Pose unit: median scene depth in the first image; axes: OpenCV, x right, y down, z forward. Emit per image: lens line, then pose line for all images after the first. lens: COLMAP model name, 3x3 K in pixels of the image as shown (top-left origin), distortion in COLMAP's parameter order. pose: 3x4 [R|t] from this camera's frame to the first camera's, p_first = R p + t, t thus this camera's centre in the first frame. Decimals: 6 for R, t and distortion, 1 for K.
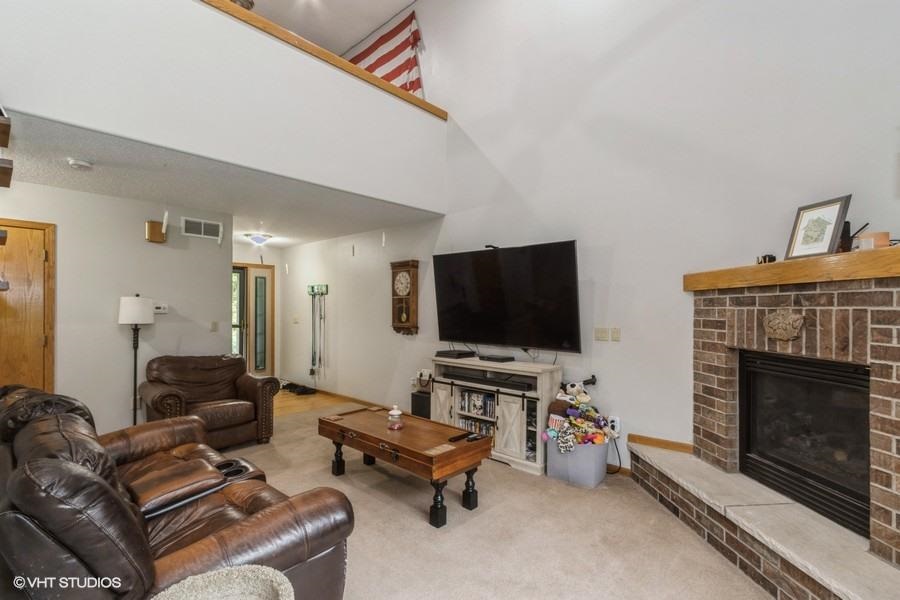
lens RADIAL K [[418.0, 0, 448.2], [0, 418.0, 307.0], [0, 0, 1]] dist [0.001345, 0.000052]
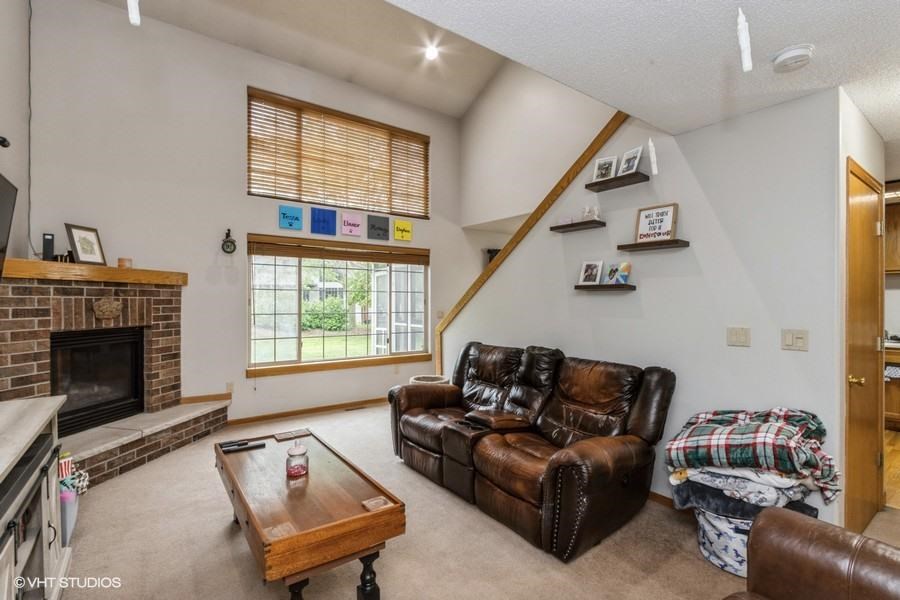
lens RADIAL K [[420.4, 0, 450.0], [0, 420.4, 300.0], [0, 0, 1]] dist [0.000163, -0.000115]
pose [[-0.982602, -0.006109, 0.185621, -0.579912], [-0.006862, 0.999971, -0.003411, 0.007041], [-0.185595, -0.004625, -0.982615, 1.896909]]
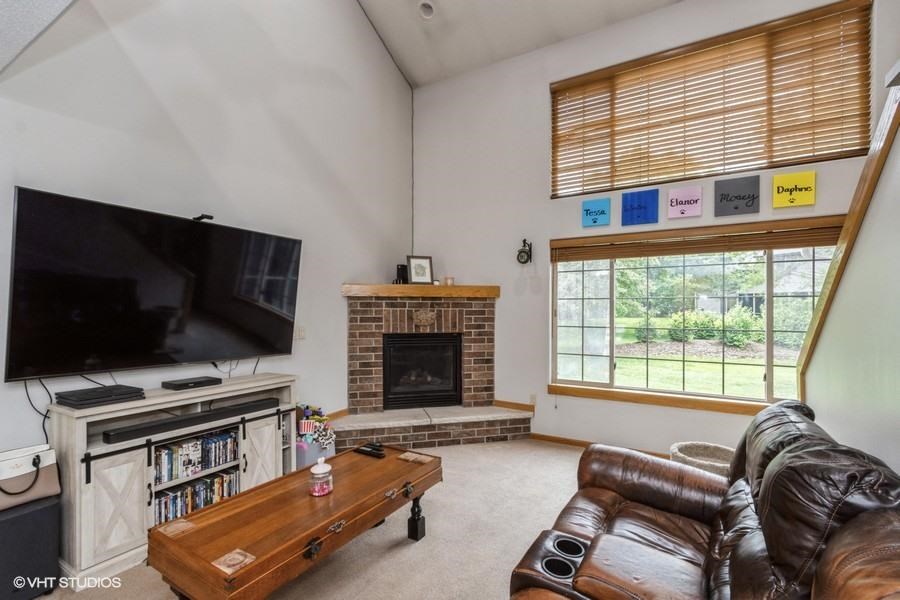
lens RADIAL K [[415.1, 0, 448.6], [0, 415.1, 312.7], [0, 0, 1]] dist [0.000489, -0.000041]
pose [[-0.211193, -0.008471, 0.977408, -0.923315], [-0.004867, 0.999959, 0.007614, 0.003753], [-0.977432, -0.003149, -0.211226, 1.089229]]
